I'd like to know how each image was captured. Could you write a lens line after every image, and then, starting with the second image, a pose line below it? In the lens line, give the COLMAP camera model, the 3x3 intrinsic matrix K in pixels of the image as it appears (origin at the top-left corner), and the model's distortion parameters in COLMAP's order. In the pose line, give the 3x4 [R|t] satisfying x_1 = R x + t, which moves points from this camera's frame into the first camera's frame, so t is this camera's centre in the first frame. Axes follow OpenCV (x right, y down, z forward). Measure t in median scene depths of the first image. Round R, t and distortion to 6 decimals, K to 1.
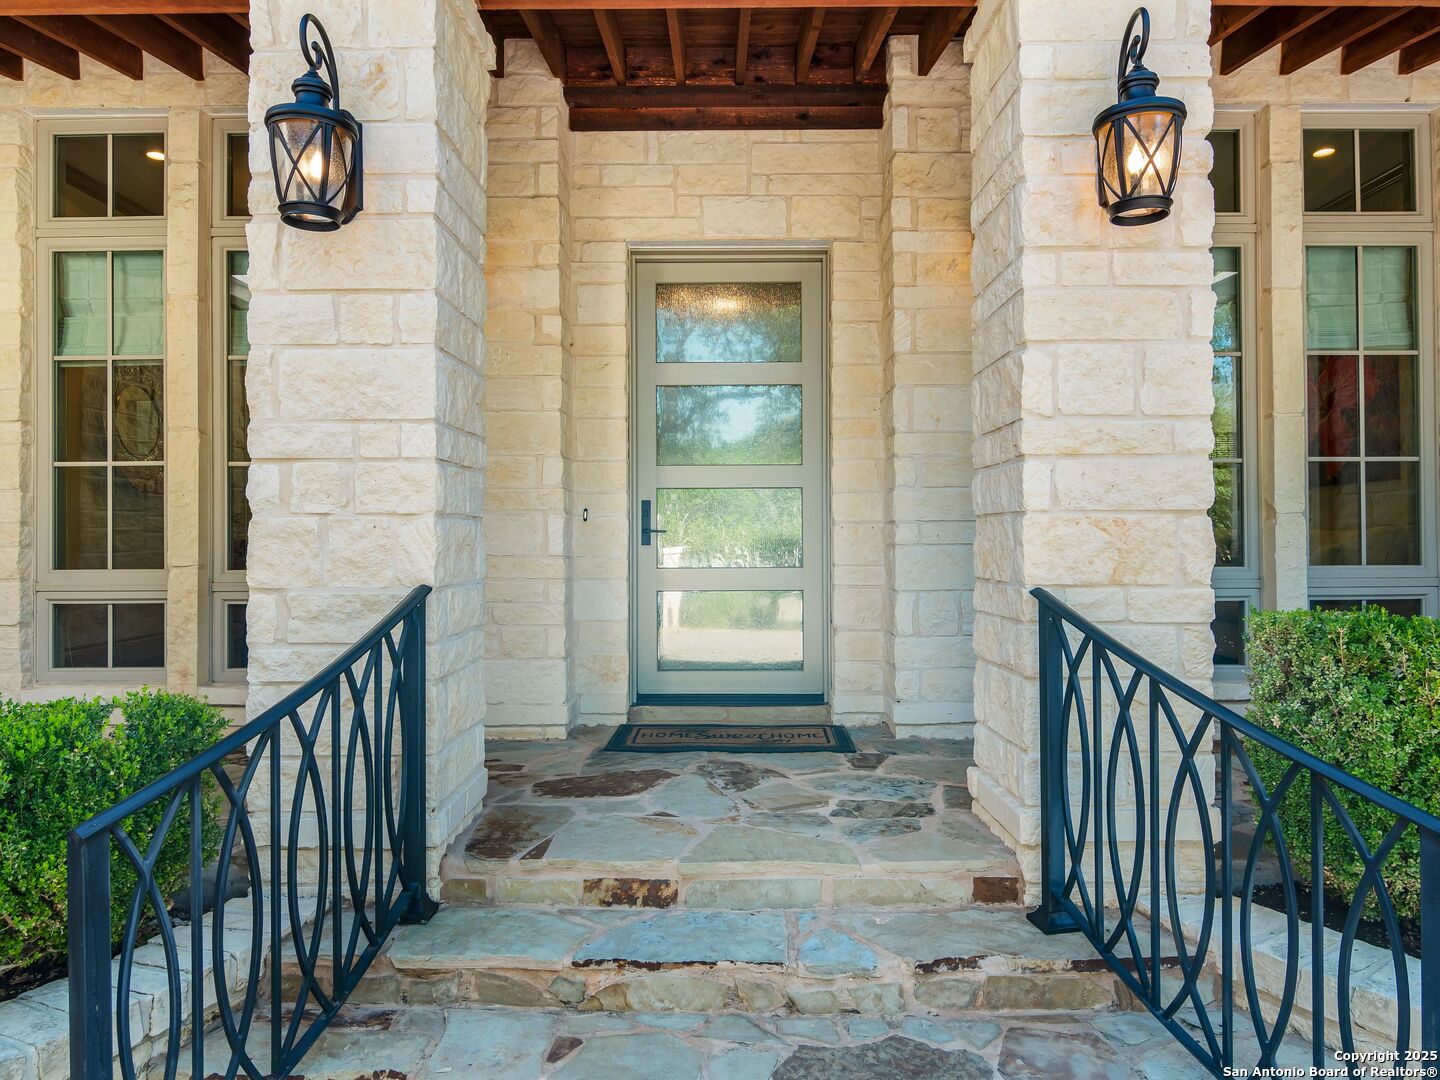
lens RADIAL K [[872.9, 0, 720.0], [0, 872.9, 540.0], [0, 0, 1]] dist [-0.004410, -0.005491]
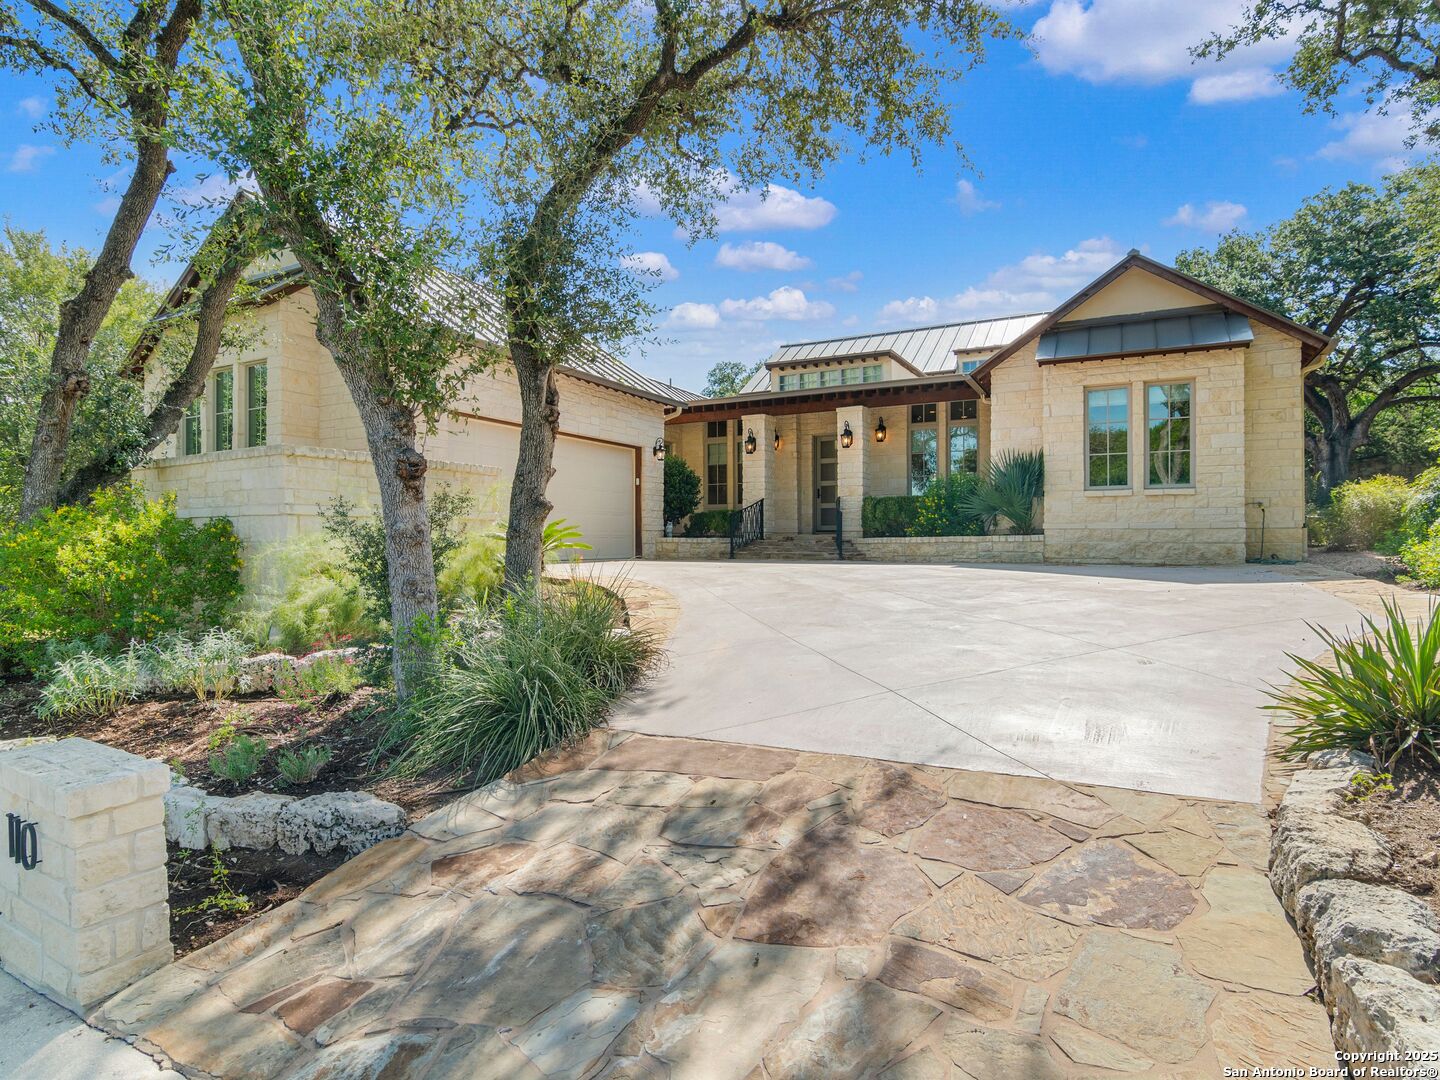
lens RADIAL K [[805.2, 0, 720.0], [0, 805.2, 540.0], [0, 0, 1]] dist [-0.004892, -0.005924]
pose [[0.872585, -0.003544, -0.488450, 1.714803], [-0.004318, 0.999879, -0.014968, 0.325115], [0.488444, 0.015170, 0.872463, -3.294199]]
